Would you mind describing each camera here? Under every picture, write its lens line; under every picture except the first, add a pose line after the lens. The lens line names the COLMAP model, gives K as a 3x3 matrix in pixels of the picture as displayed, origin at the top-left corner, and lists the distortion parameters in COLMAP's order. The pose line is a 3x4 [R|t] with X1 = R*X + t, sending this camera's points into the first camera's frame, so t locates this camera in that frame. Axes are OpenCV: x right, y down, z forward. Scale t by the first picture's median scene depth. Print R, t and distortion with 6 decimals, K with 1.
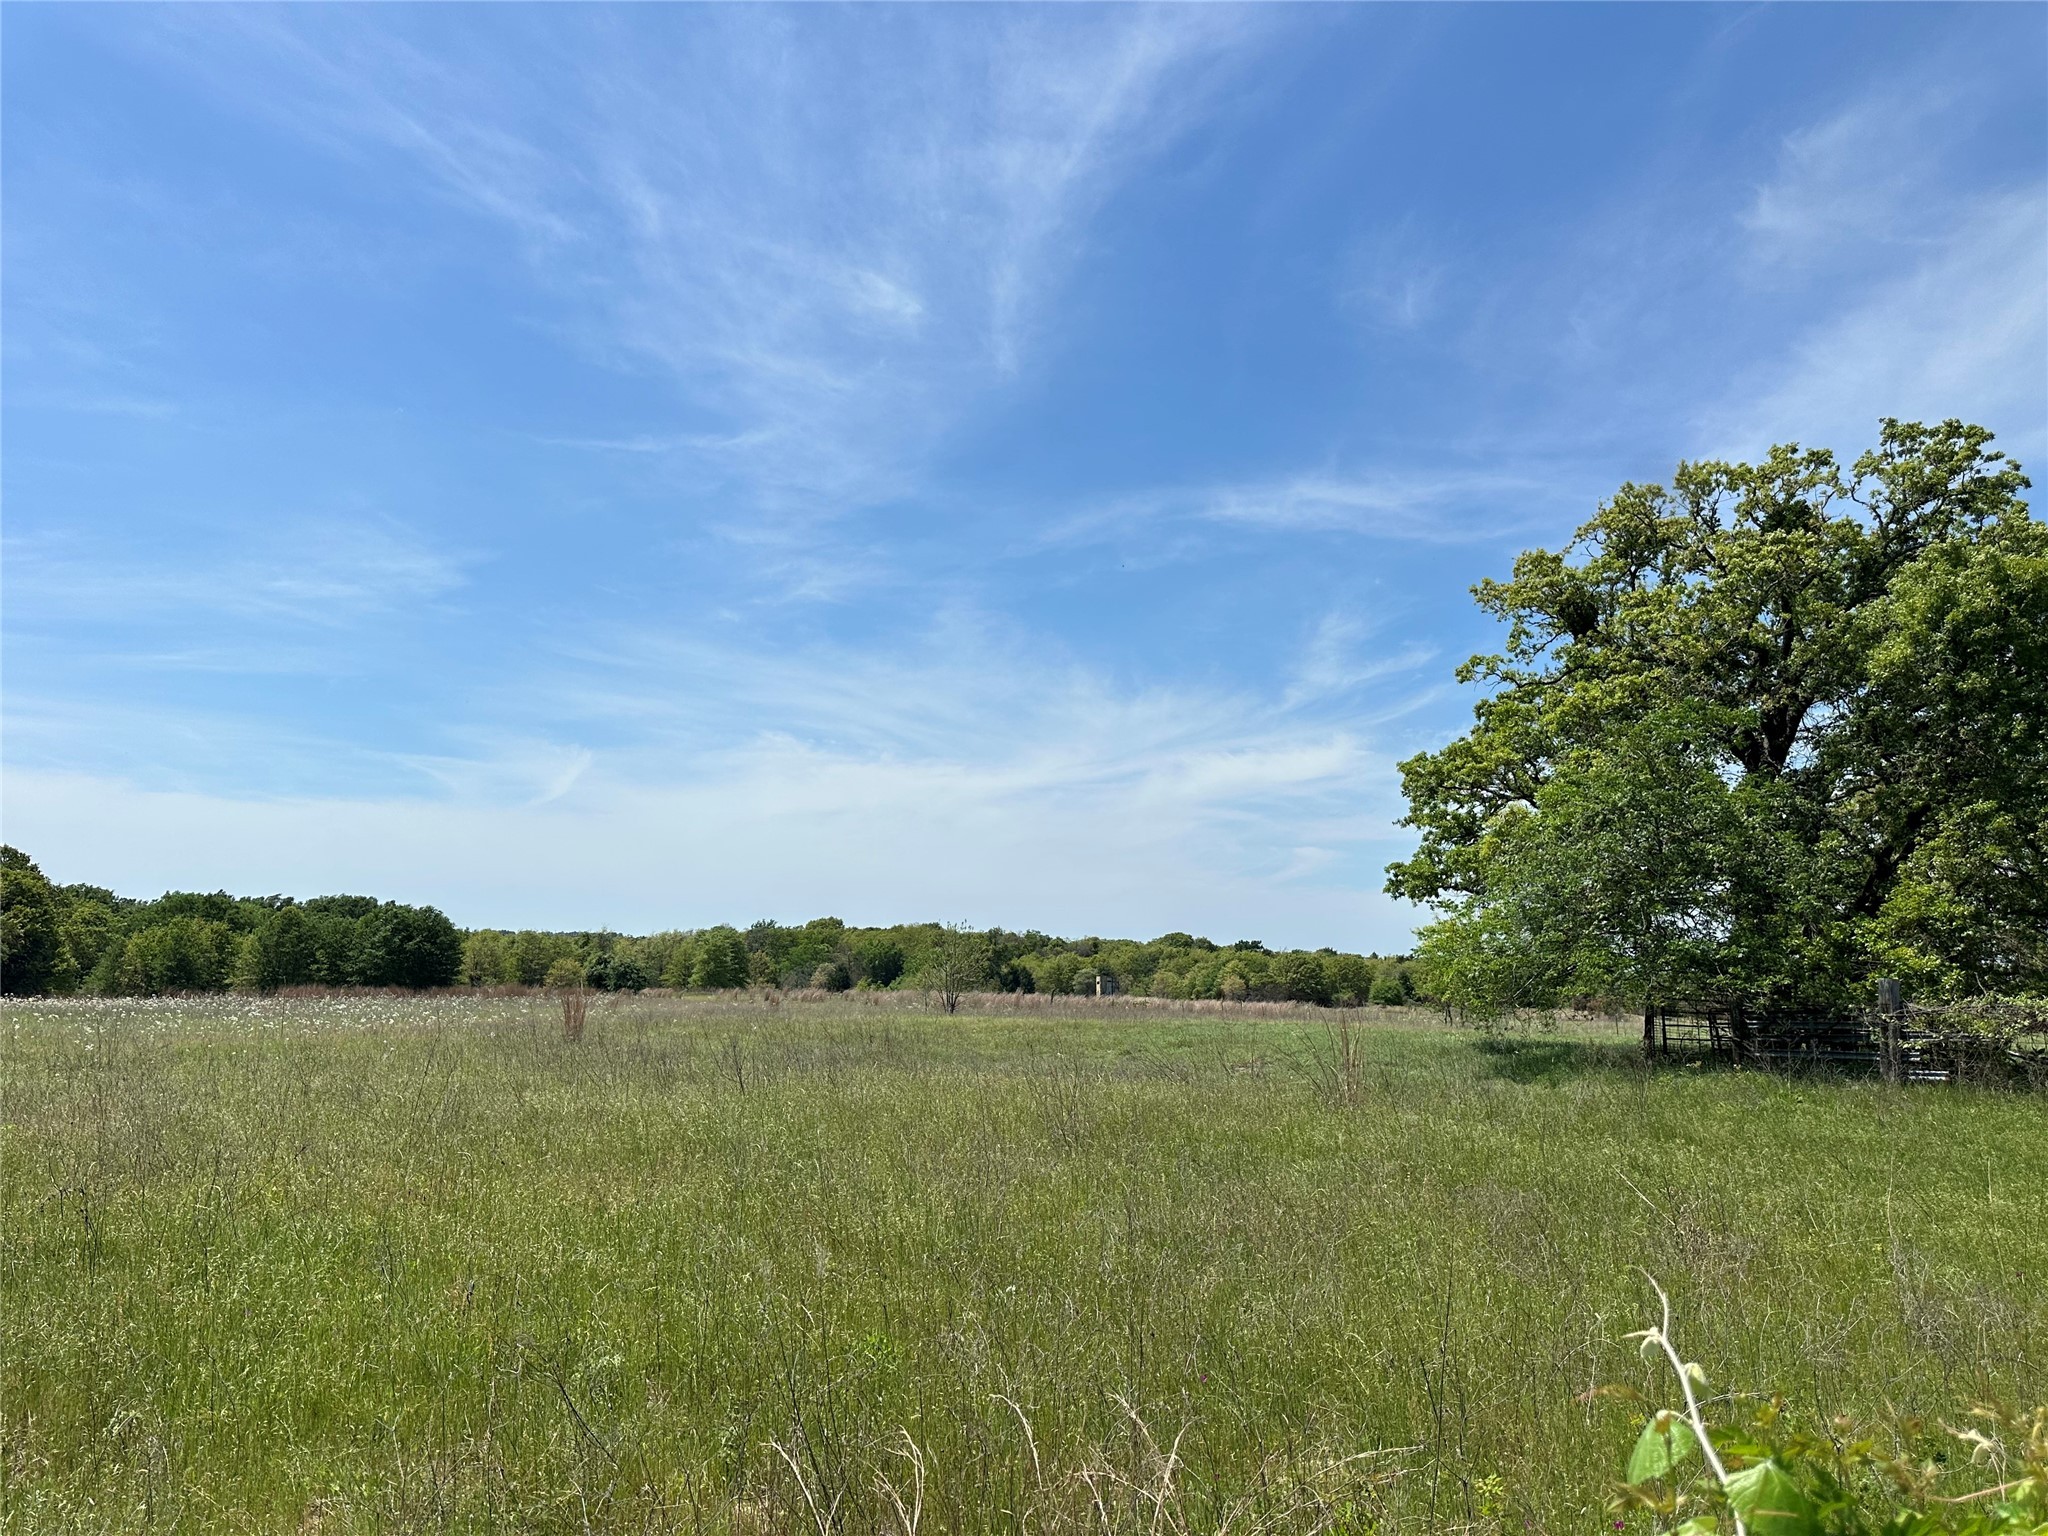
lens RADIAL K [[1355.1, 0, 1026.7], [0, 1355.1, 754.6], [0, 0, 1]] dist [0.013807, -0.050581]
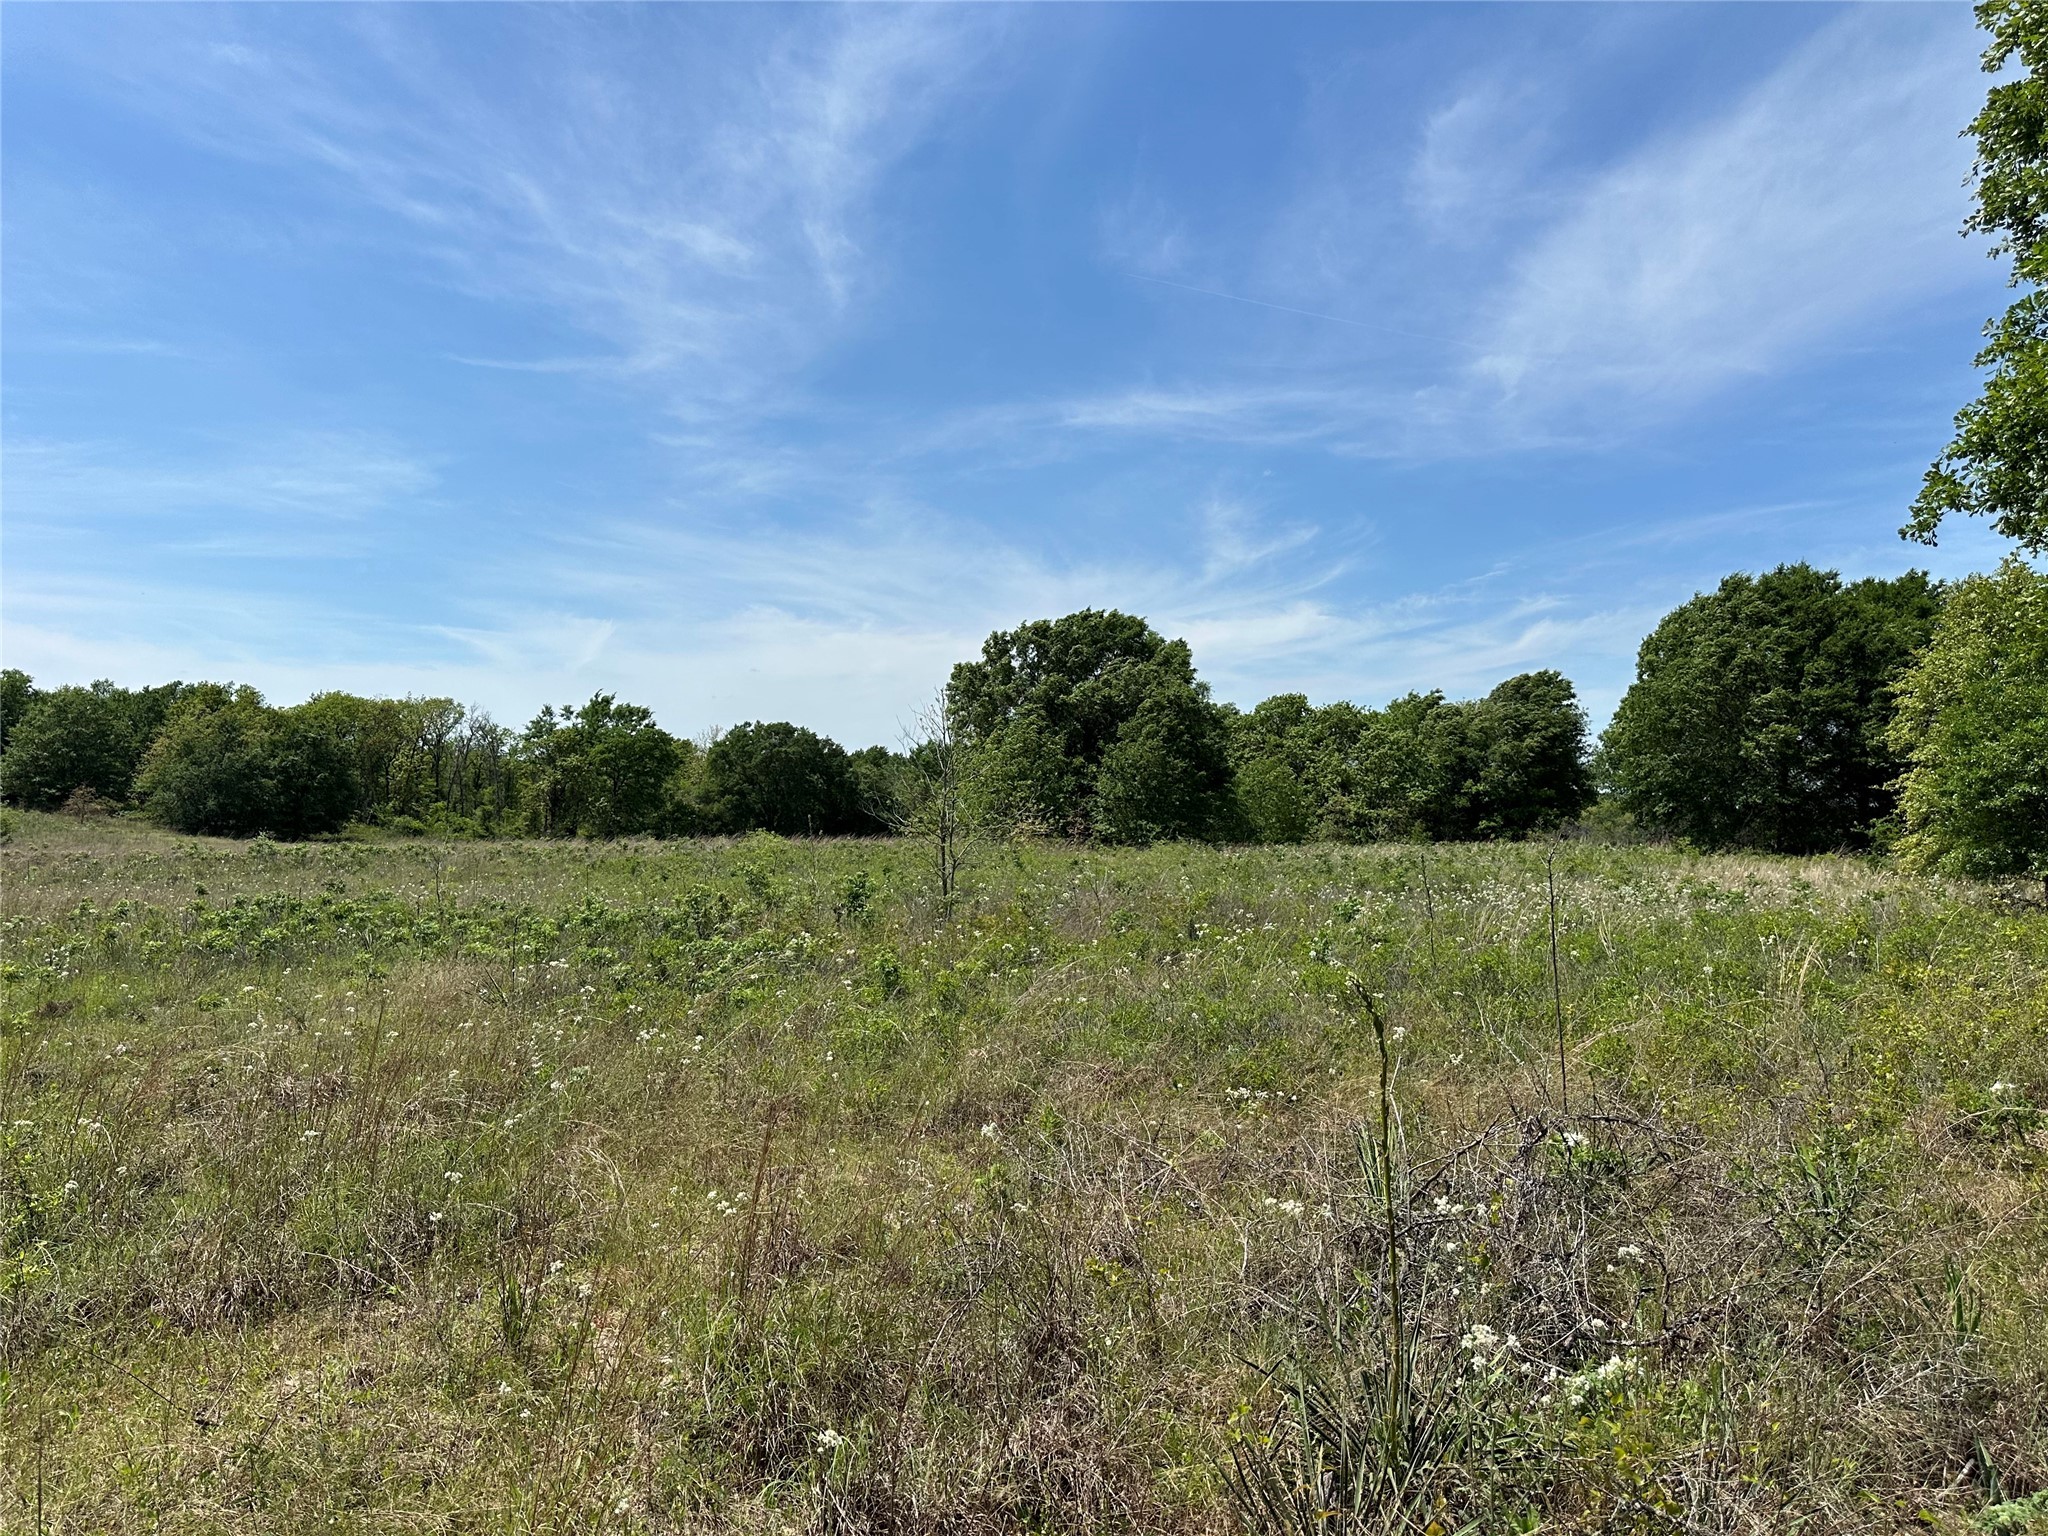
lens RADIAL K [[1355.1, 0, 1046.1], [0, 1355.1, 764.5], [0, 0, 1]] dist [0.013807, -0.050581]
pose [[0.999416, -0.007825, -0.033258, 0.123086], [0.011527, 0.993571, 0.112619, -0.015358], [0.032163, -0.112936, 0.993082, -0.121249]]
